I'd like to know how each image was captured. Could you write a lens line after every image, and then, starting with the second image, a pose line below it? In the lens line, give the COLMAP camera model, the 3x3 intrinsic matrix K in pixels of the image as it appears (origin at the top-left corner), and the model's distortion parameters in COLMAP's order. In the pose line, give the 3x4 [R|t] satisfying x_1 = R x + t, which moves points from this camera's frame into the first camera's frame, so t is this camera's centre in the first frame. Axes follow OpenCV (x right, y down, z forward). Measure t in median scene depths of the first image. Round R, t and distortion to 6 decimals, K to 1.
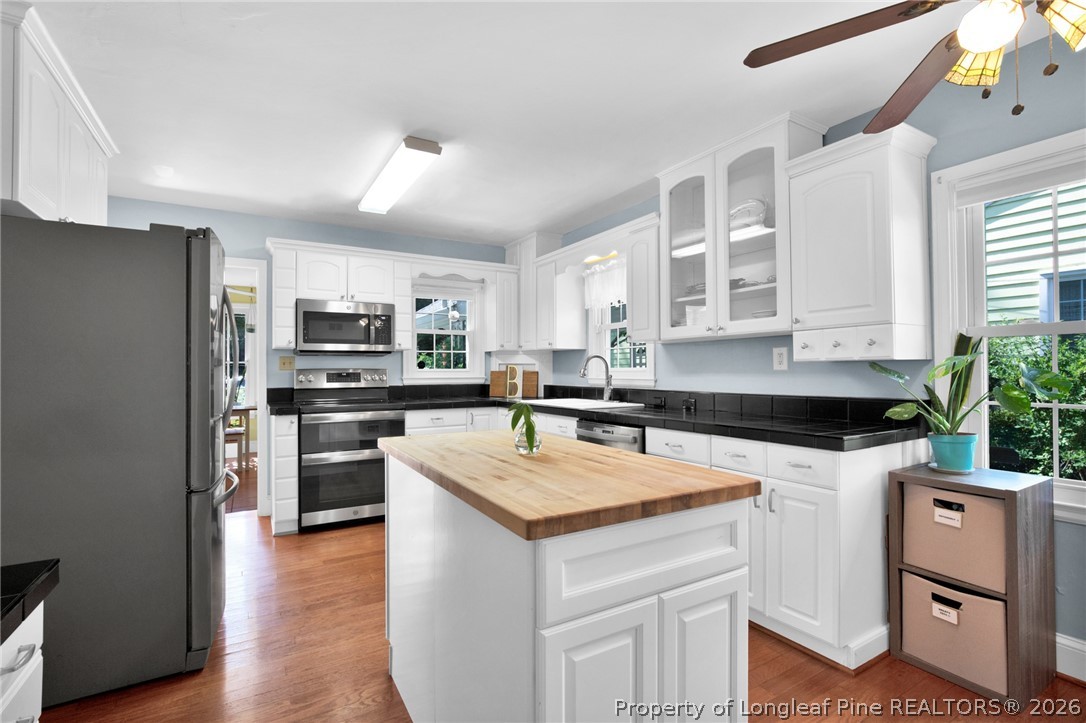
lens RADIAL K [[500.1, 0, 543.0], [0, 500.1, 361.5], [0, 0, 1]] dist [-0.000302, -0.000198]
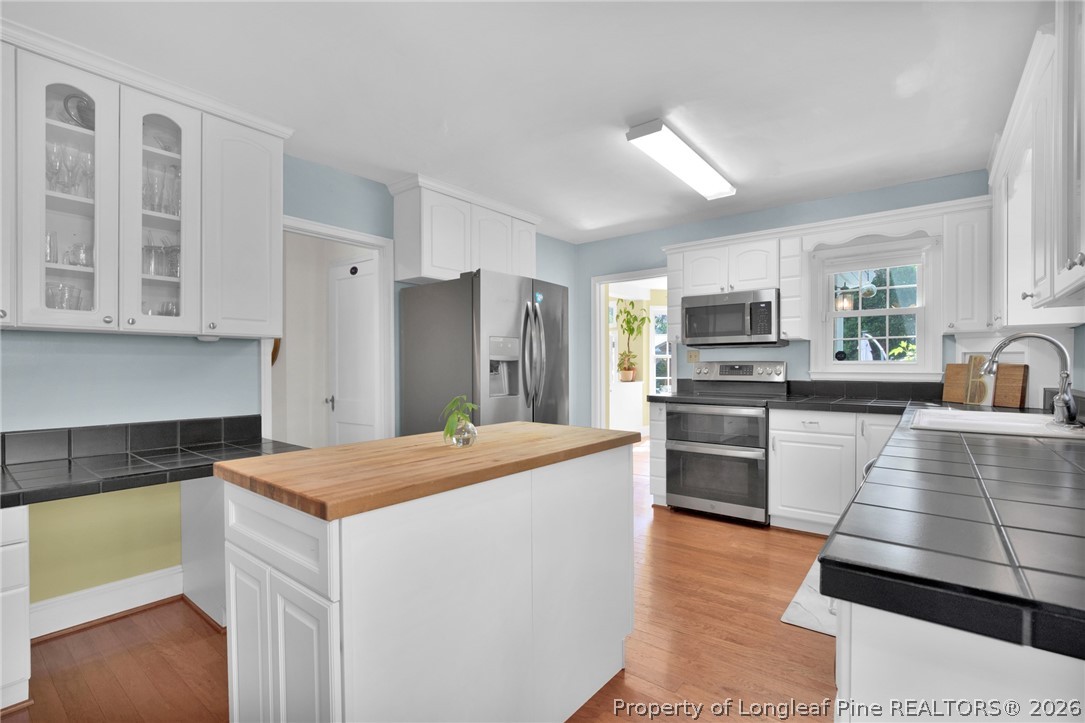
lens RADIAL K [[499.6, 0, 542.5], [0, 499.6, 361.5], [0, 0, 1]] dist [-0.000302, -0.000198]
pose [[0.362630, -0.001388, -0.931932, 0.368802], [0.017995, 0.999823, 0.005513, 0.002924], [0.931759, -0.018769, 0.362591, 0.289845]]
